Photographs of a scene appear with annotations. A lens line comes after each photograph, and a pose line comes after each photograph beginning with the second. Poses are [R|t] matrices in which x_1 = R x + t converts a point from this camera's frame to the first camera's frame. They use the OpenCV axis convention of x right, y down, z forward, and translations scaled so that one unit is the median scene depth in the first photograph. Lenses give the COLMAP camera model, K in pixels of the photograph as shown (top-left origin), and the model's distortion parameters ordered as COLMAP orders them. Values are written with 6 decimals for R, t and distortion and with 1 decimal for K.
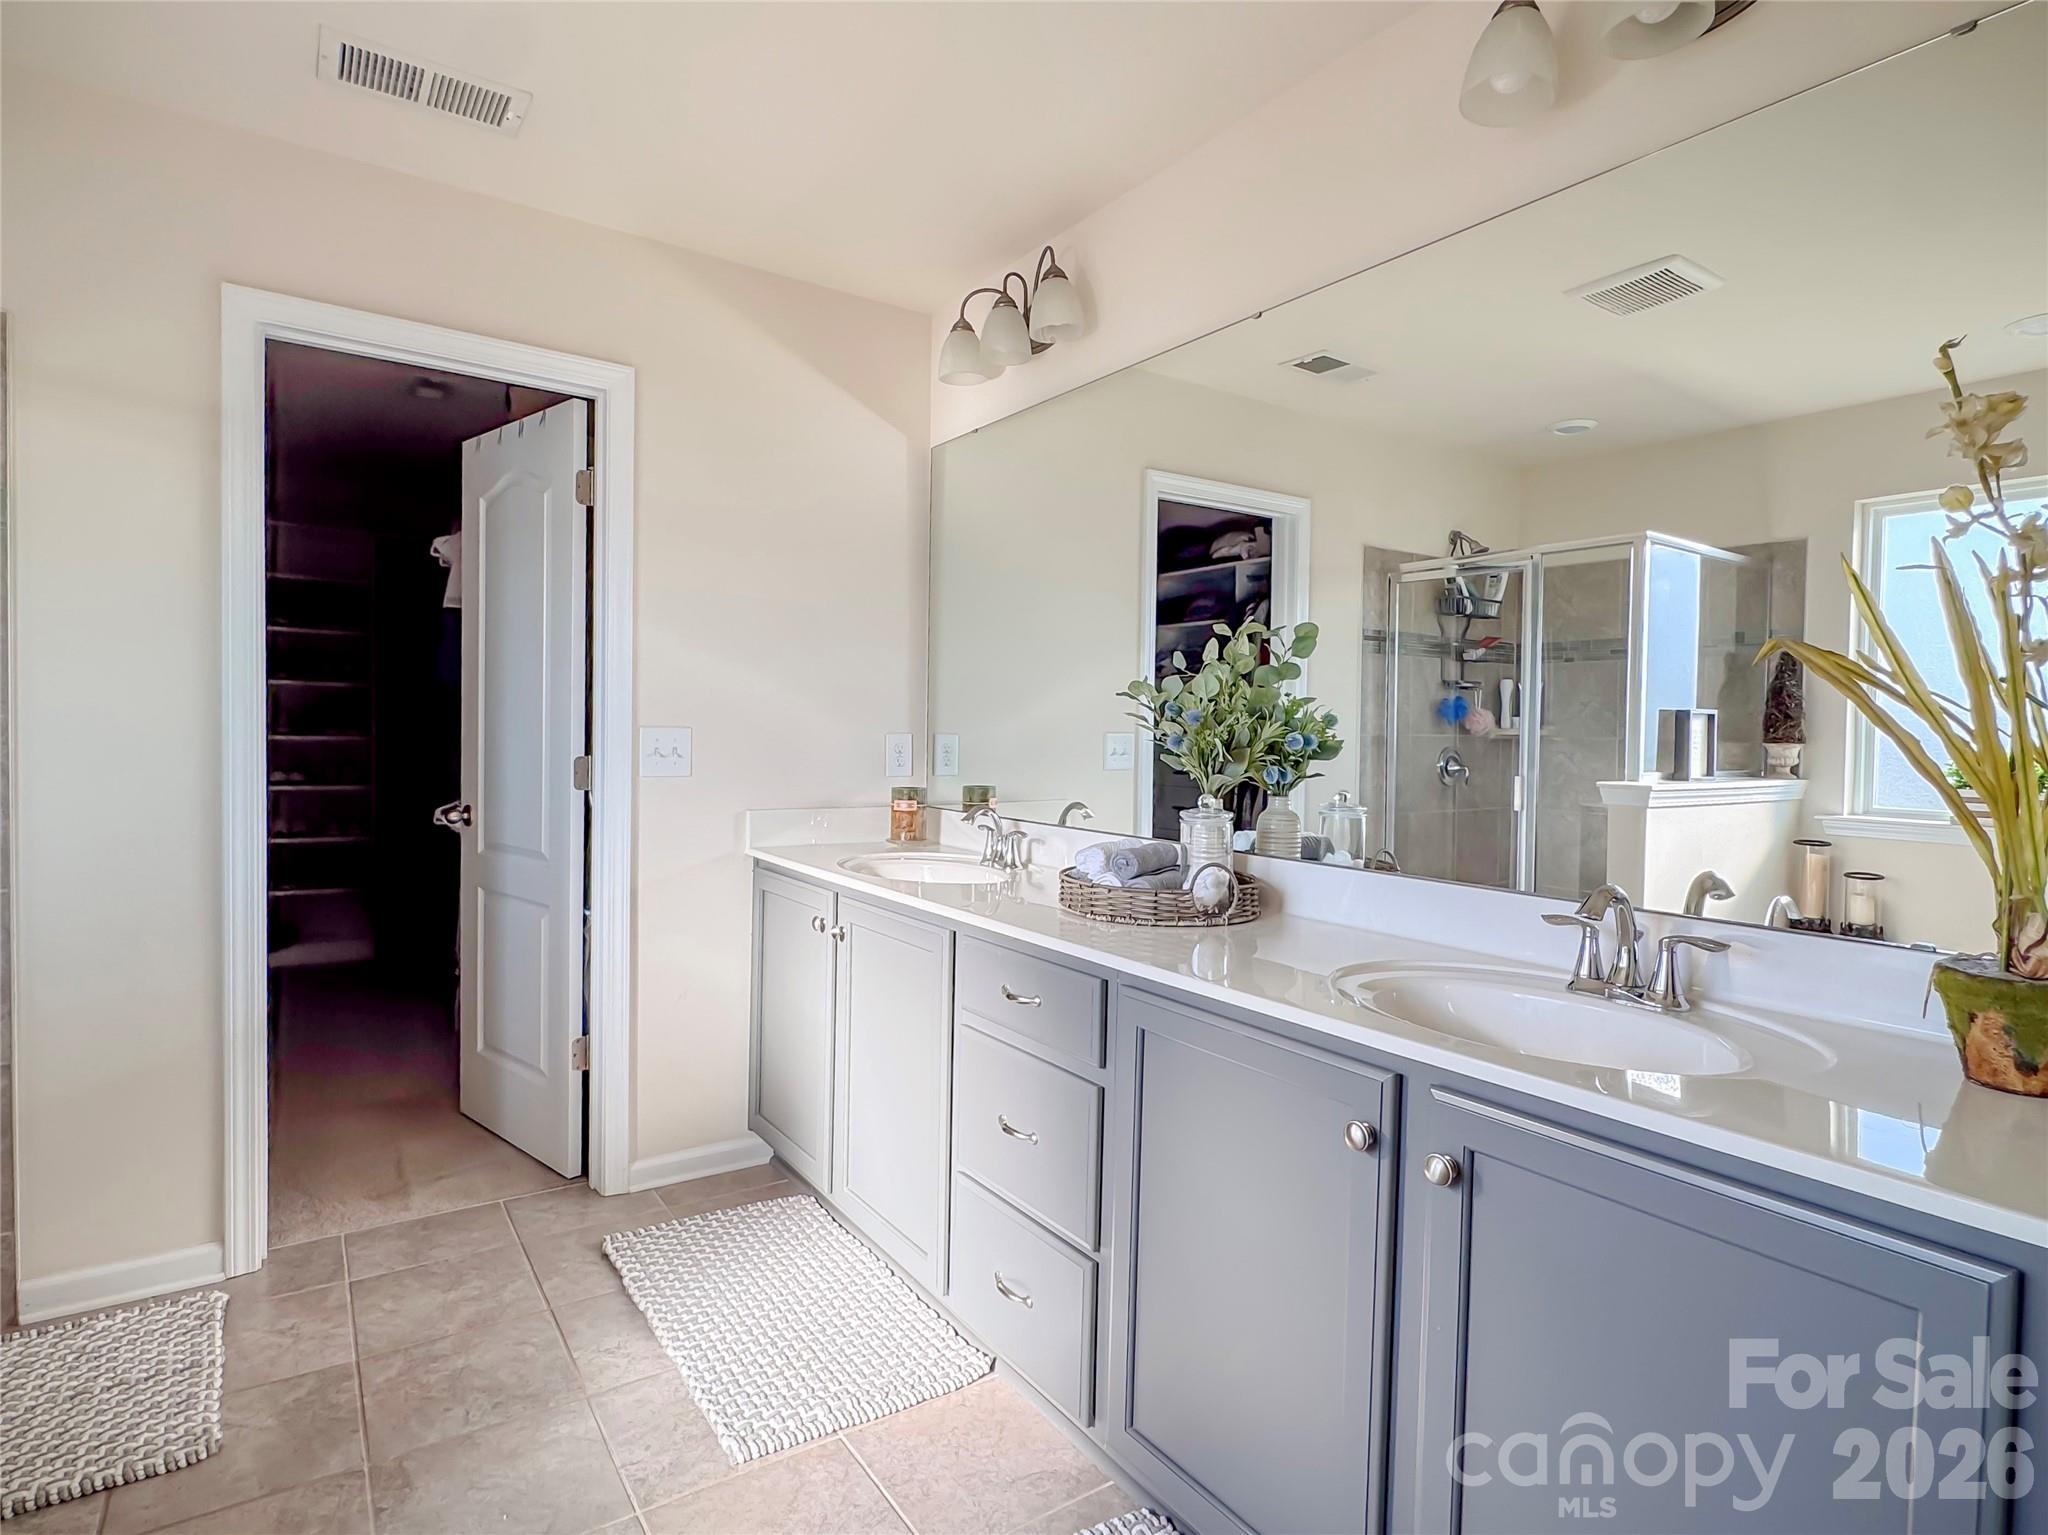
lens RADIAL K [[1067.6, 0, 1015.3], [0, 1067.6, 773.9], [0, 0, 1]] dist [-0.004597, -0.000198]
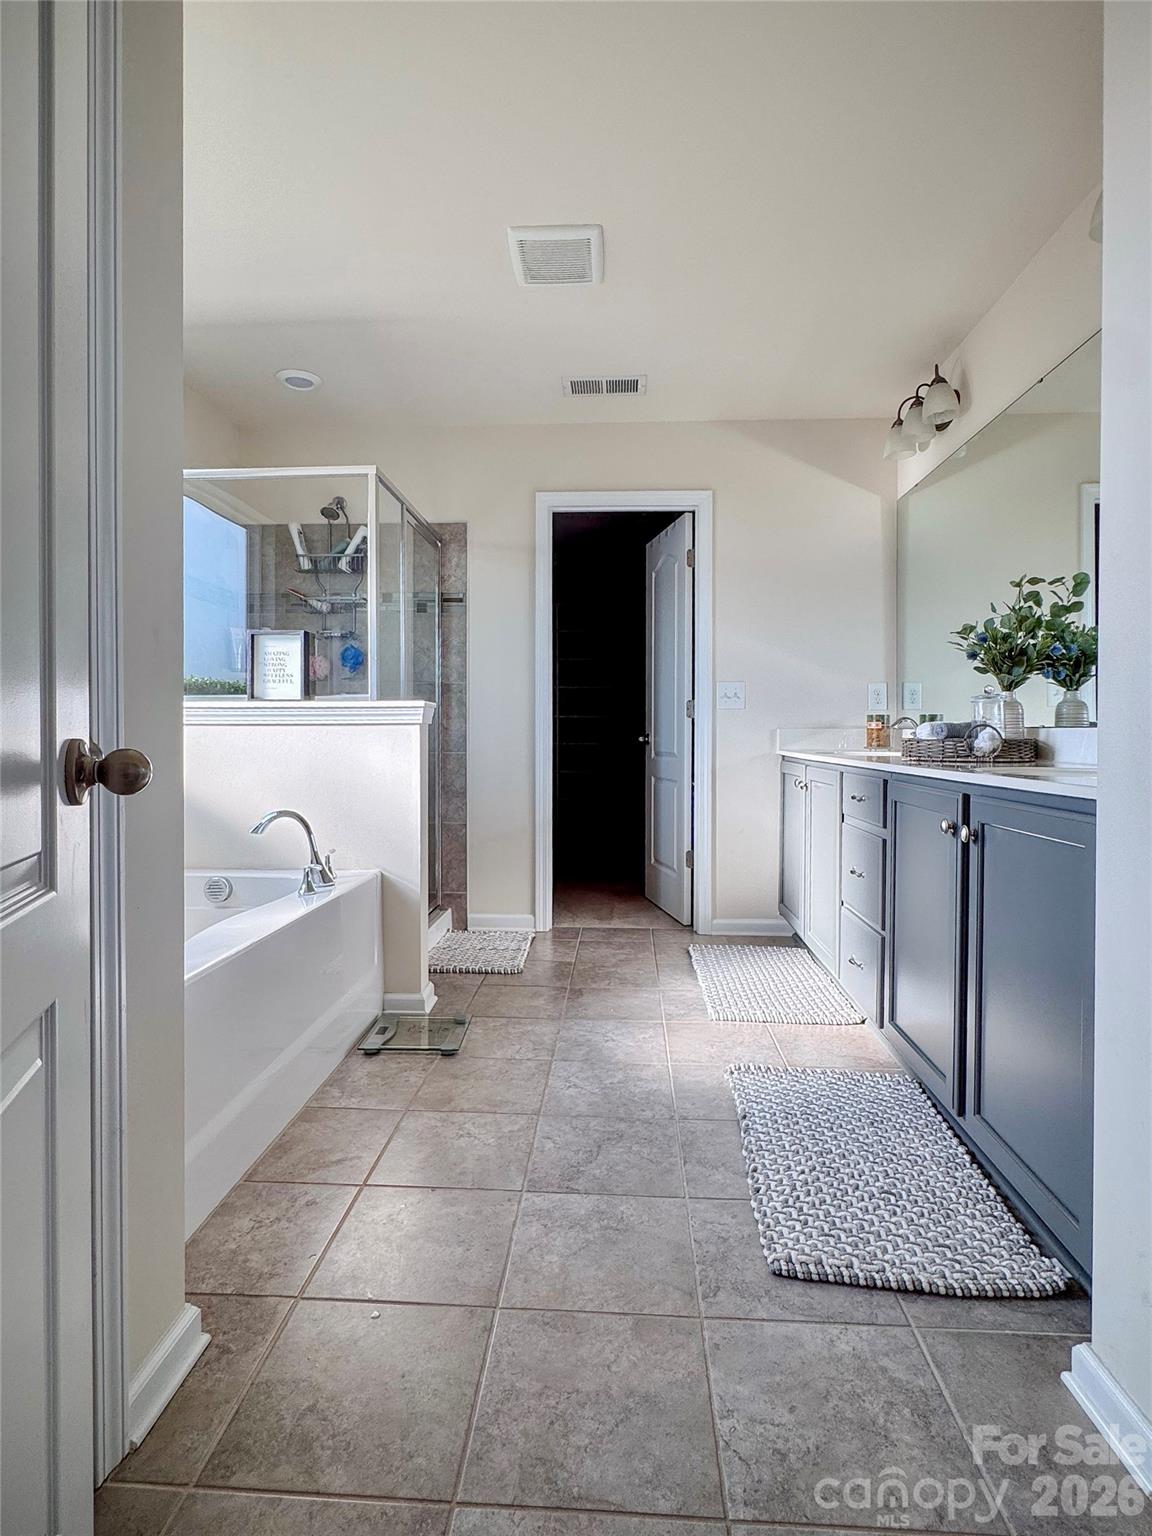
lens RADIAL K [[800.7, 0, 582.6], [0, 800.7, 752.0], [0, 0, 1]] dist [-0.004597, -0.000198]
pose [[0.795650, -0.006169, -0.605726, 0.383690], [-0.007901, 0.999757, -0.020560, 0.136248], [0.605706, 0.021144, 0.795408, -0.309475]]
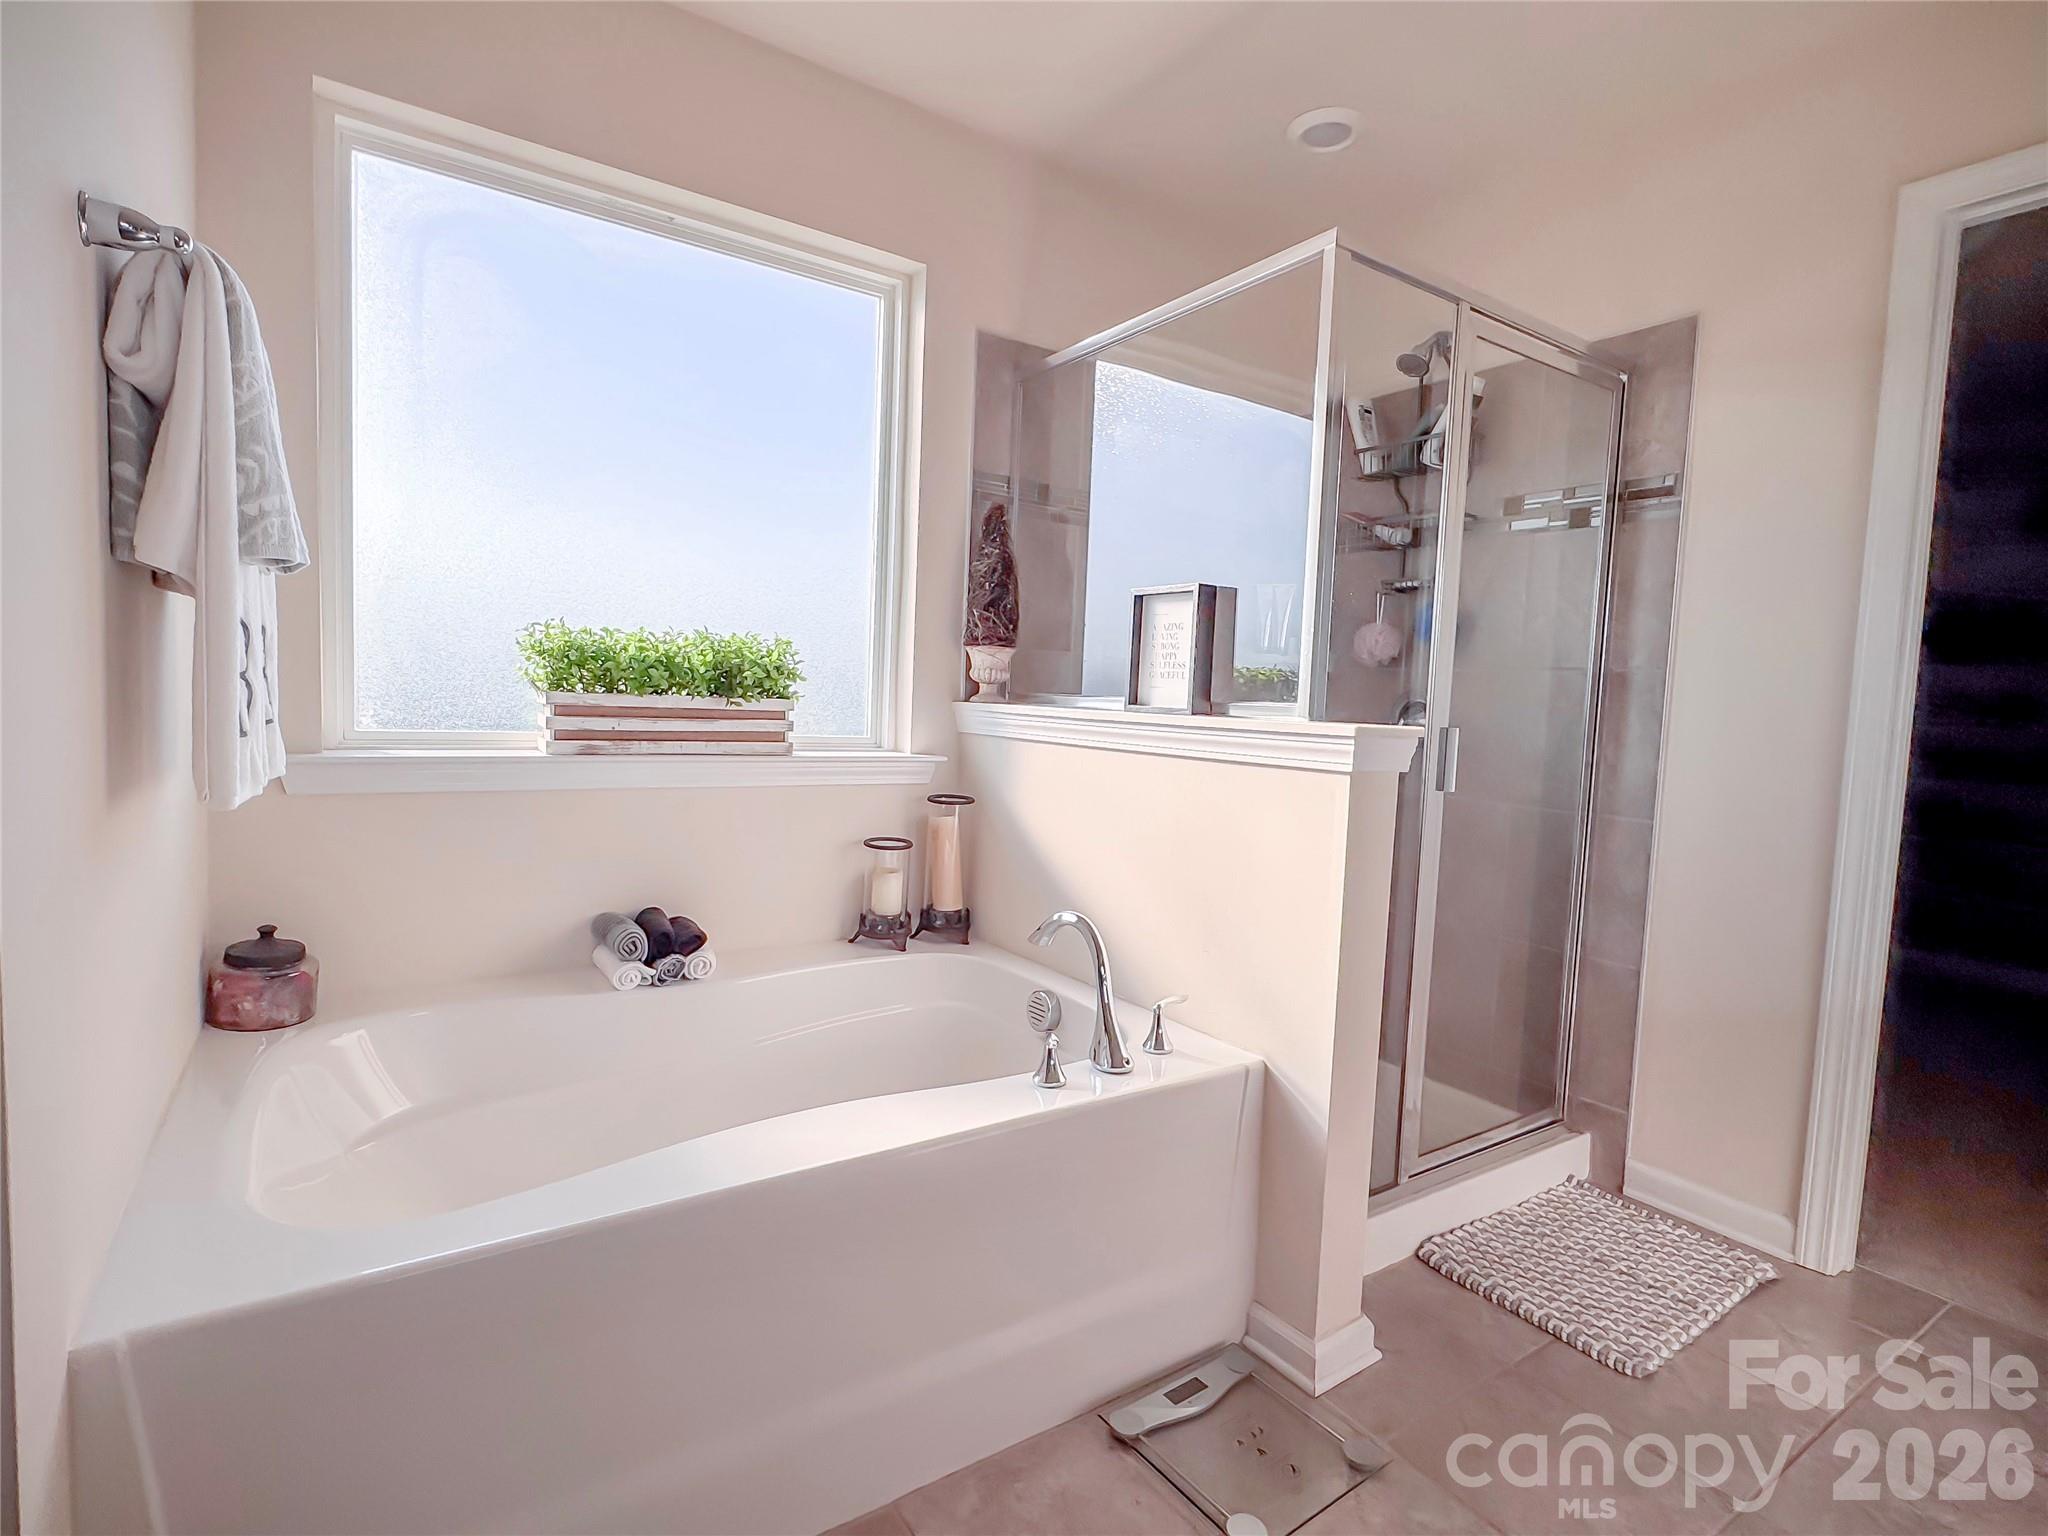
lens RADIAL K [[1016.3, 0, 1034.0], [0, 1016.3, 763.3], [0, 0, 1]] dist [0.013729, -0.000976]
pose [[0.002351, 0.047491, -0.998869, 0.154871], [-0.078800, 0.995774, 0.047158, 0.044753], [0.996888, 0.078600, 0.006084, 0.299966]]
